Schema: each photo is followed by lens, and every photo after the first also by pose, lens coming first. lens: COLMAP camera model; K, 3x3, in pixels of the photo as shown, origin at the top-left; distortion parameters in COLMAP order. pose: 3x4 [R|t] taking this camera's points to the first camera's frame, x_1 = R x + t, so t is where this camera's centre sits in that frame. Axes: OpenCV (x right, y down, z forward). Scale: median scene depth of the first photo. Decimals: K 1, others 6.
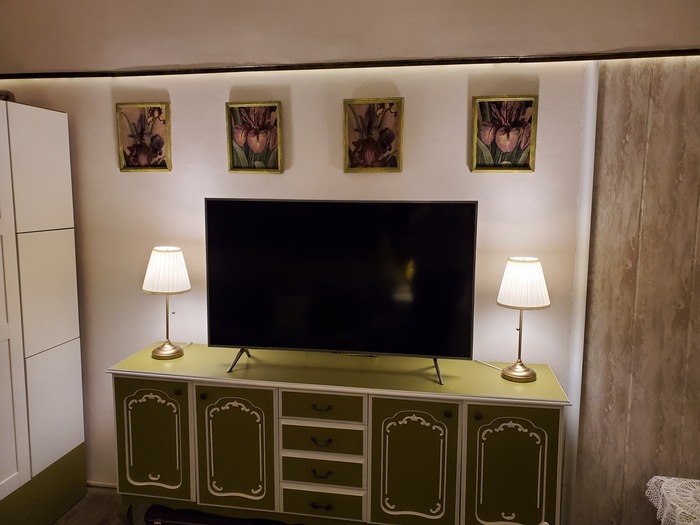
lens RADIAL K [[538.8, 0, 348.9], [0, 538.8, 259.0], [0, 0, 1]] dist [0.010859, -0.019413]
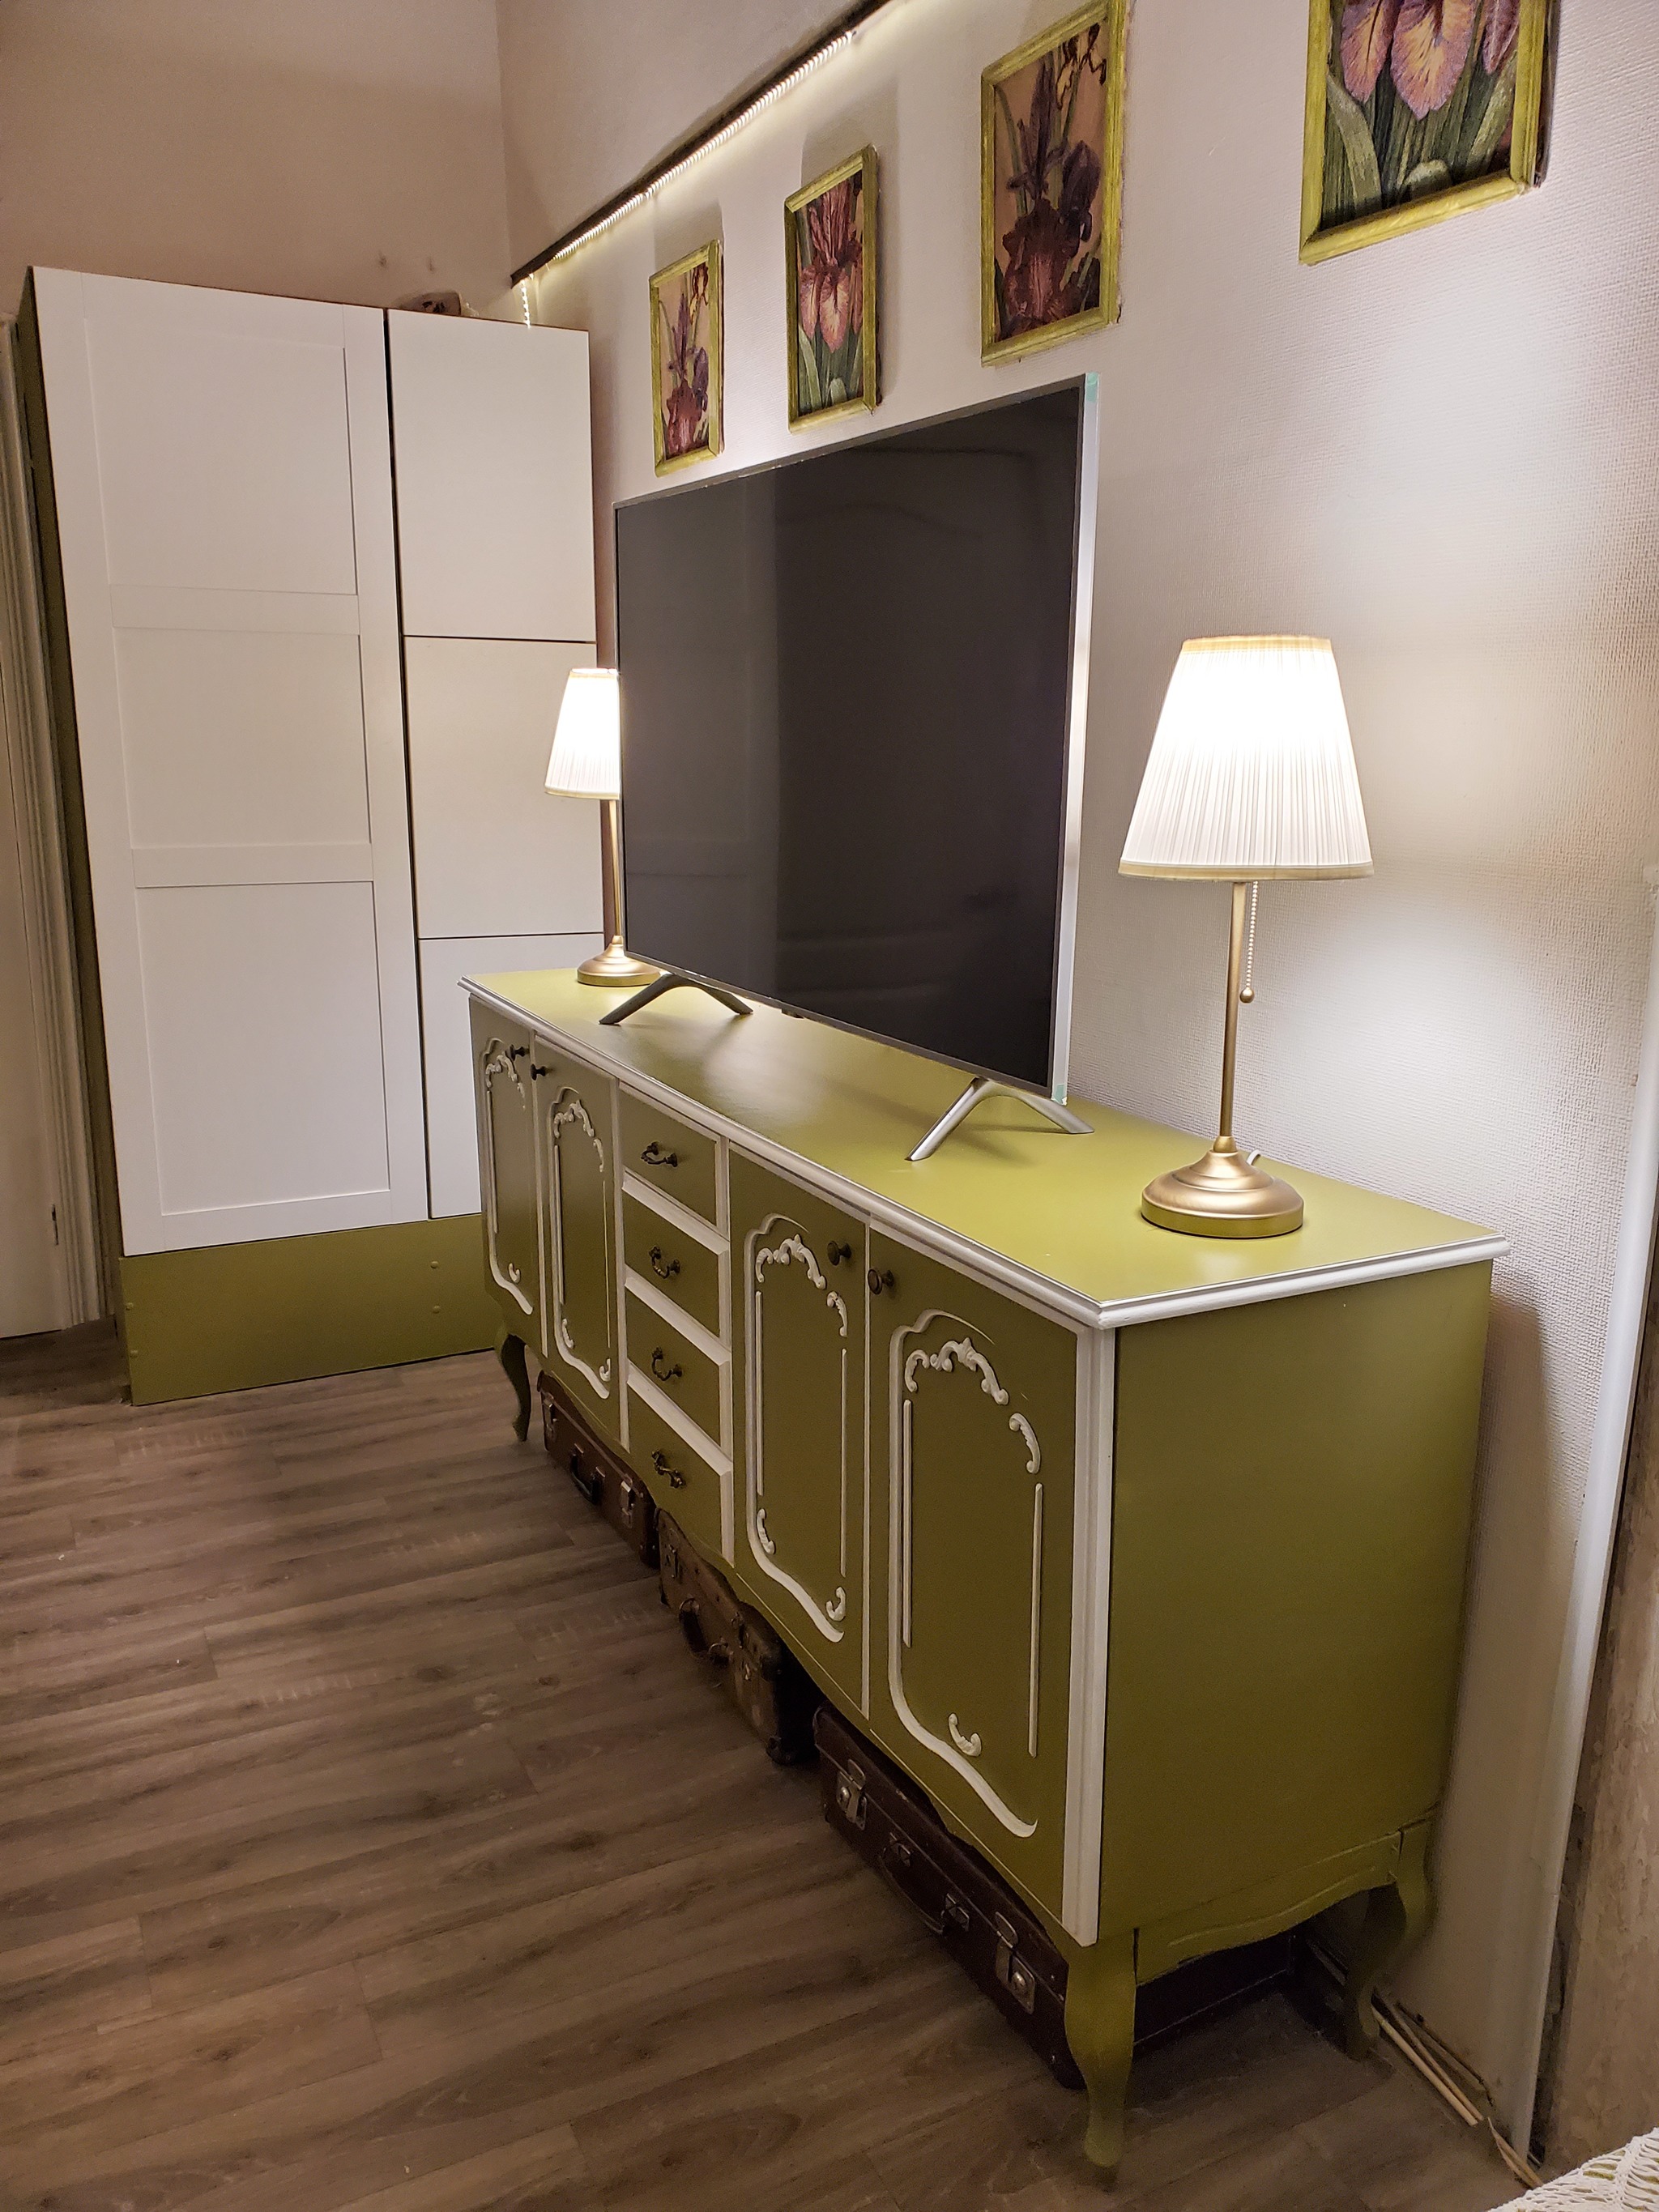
lens RADIAL K [[1702.8, 0, 825.7], [0, 1702.8, 1122.9], [0, 0, 1]] dist [0.010859, -0.019413]
pose [[0.604231, 0.182483, -0.775632, 0.683155], [-0.095134, 0.982981, 0.157154, 0.083777], [0.791110, -0.021168, 0.611308, 0.424979]]
